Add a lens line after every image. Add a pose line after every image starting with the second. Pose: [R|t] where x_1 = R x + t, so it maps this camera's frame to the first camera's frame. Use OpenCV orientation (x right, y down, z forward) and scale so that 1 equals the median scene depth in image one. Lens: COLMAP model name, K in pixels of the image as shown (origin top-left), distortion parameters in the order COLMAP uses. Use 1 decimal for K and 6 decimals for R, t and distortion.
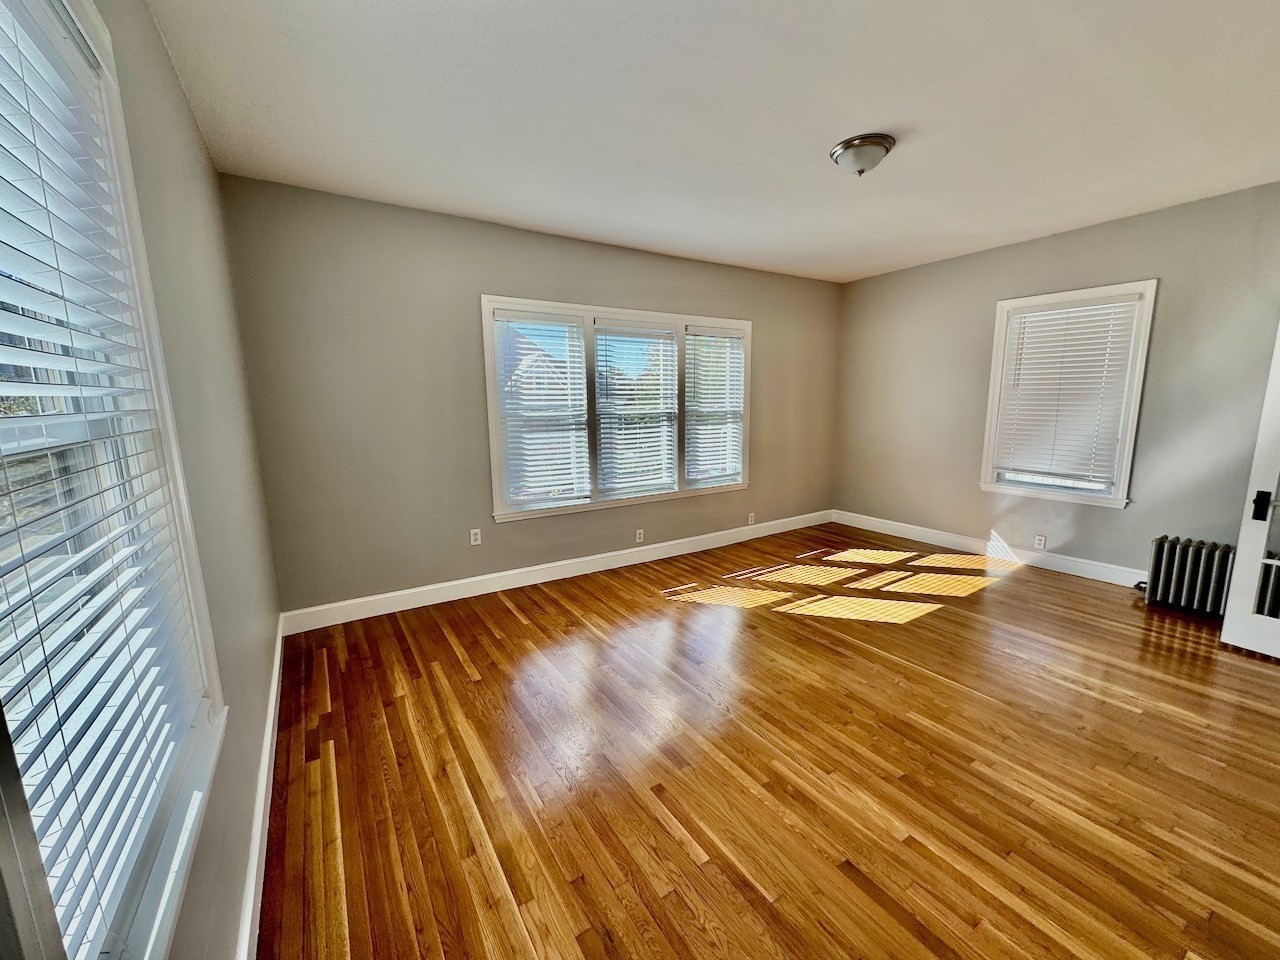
lens RADIAL K [[509.8, 0, 640.1], [0, 509.8, 480.3], [0, 0, 1]] dist [-0.002900, 0.000184]
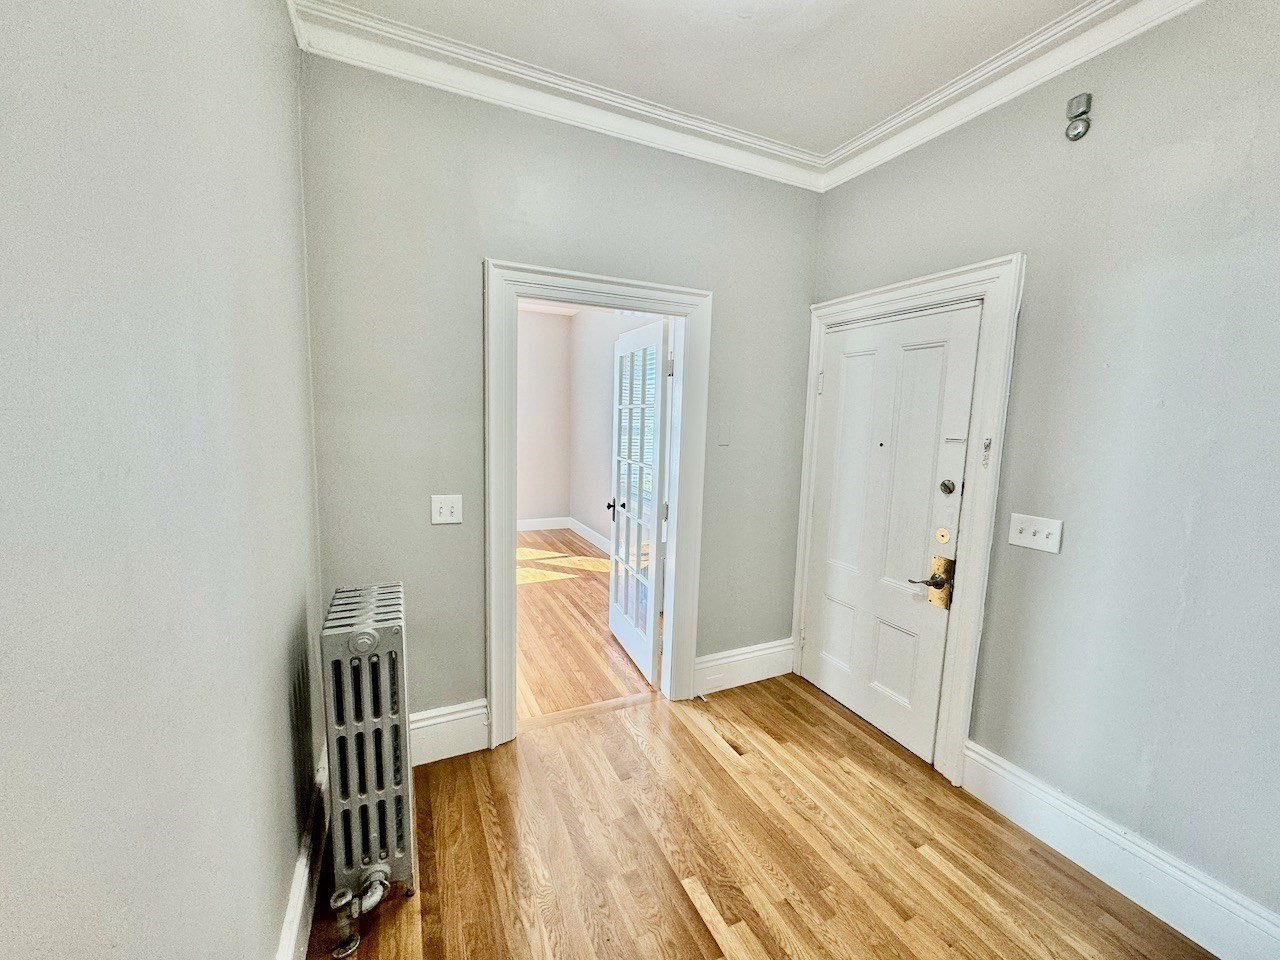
lens RADIAL K [[509.8, 0, 635.5], [0, 509.8, 481.6], [0, 0, 1]] dist [-0.002900, 0.000184]
pose [[0.989585, 0.054103, -0.133398, 1.009474], [-0.059430, 0.997573, -0.036278, 0.018330], [0.131111, 0.043828, 0.990398, -0.118140]]
